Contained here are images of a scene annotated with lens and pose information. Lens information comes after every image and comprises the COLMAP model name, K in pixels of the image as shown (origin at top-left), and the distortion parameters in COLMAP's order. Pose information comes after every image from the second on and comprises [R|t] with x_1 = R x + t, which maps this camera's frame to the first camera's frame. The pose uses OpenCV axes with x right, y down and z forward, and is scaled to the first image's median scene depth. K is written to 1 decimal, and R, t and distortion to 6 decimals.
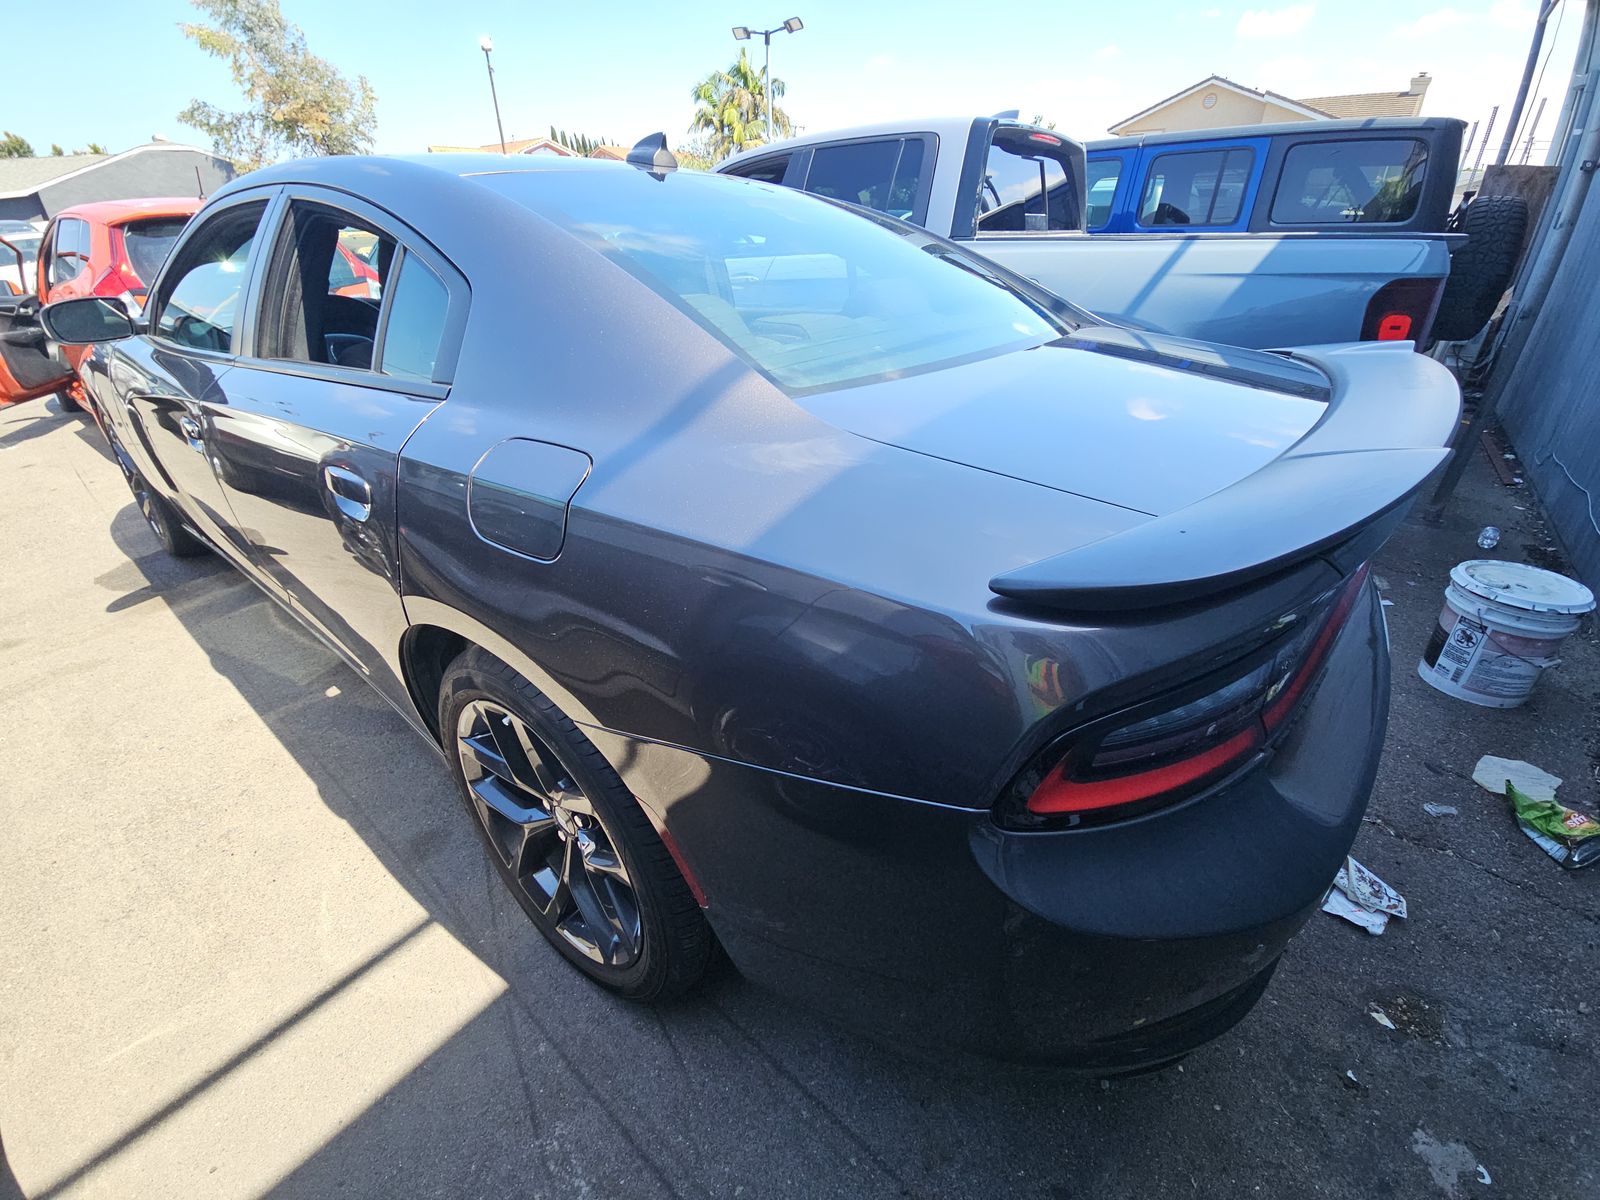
lens RADIAL K [[647.2, 0, 800.0], [0, 647.2, 600.0], [0, 0, 1]] dist [0.035710, -0.024284]
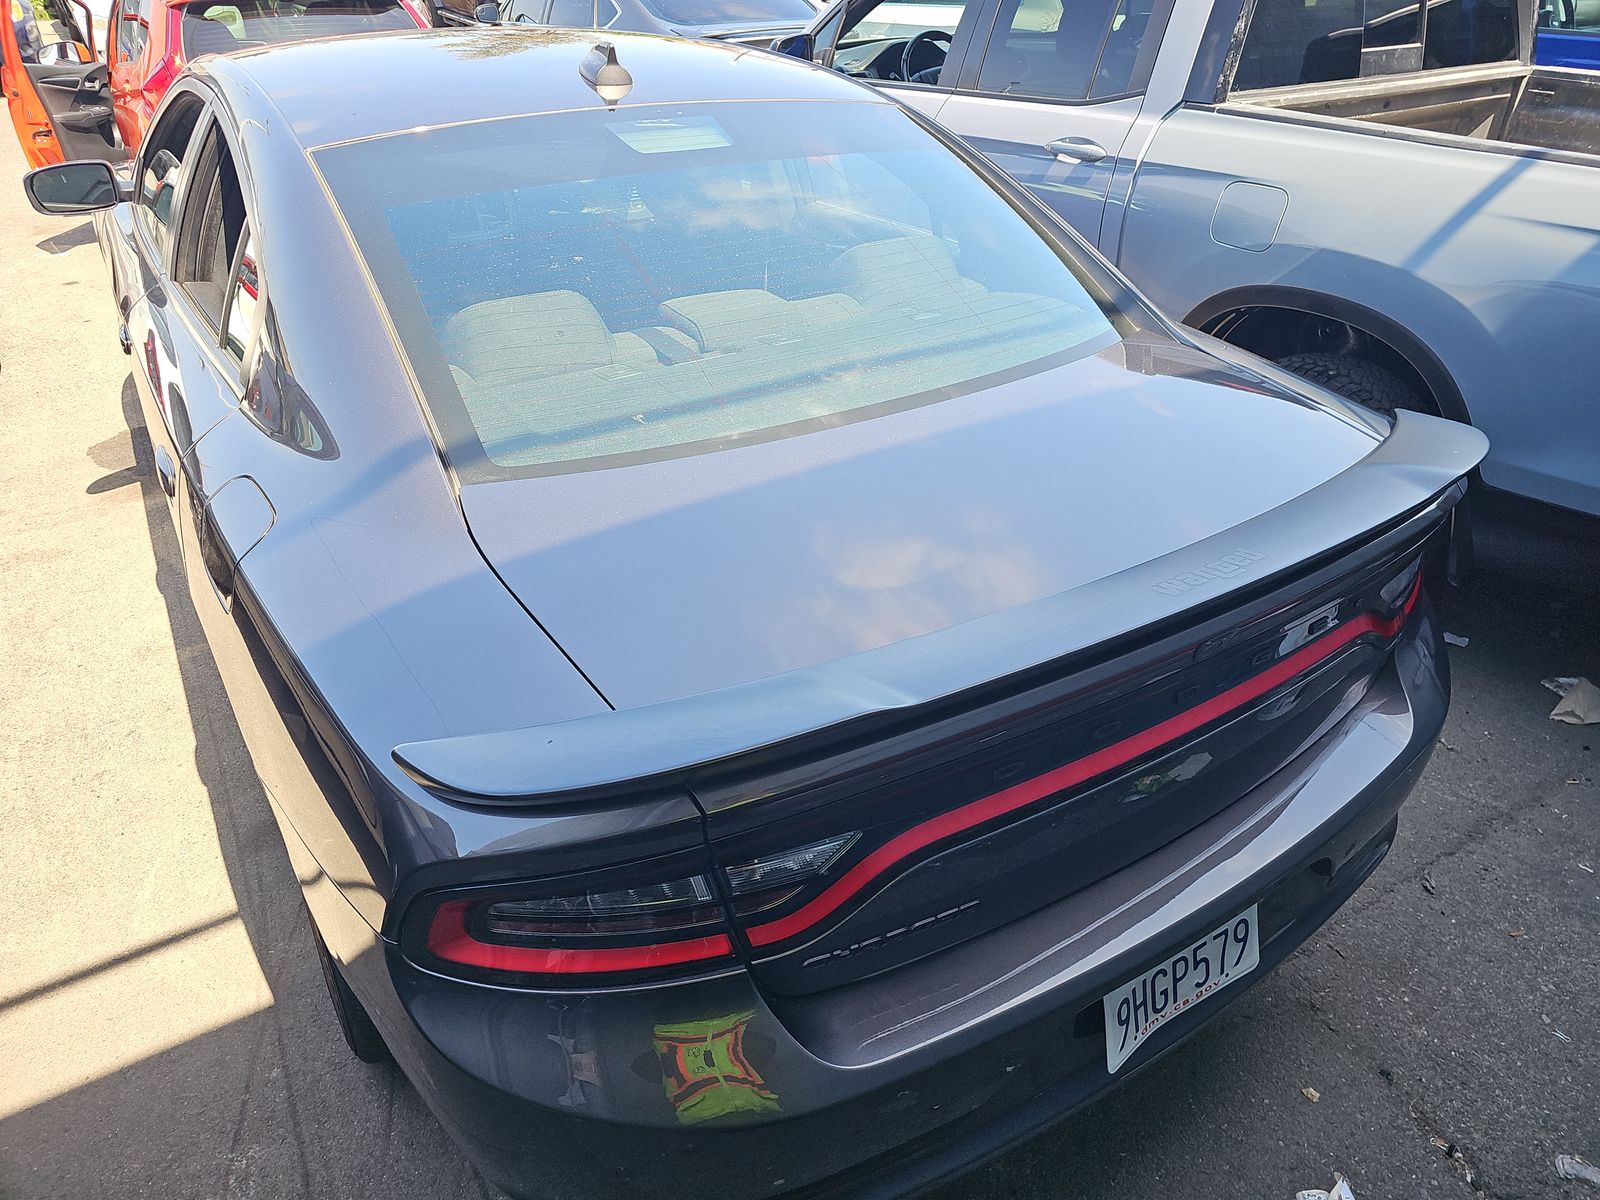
lens RADIAL K [[1065.1, 0, 851.4], [0, 1065.1, 603.6], [0, 0, 1]] dist [0.046073, -0.043036]
pose [[0.944544, 0.185580, -0.270920, 0.493608], [-0.166971, 0.981808, 0.090405, -0.193897], [0.282769, -0.040155, 0.958347, -0.174402]]
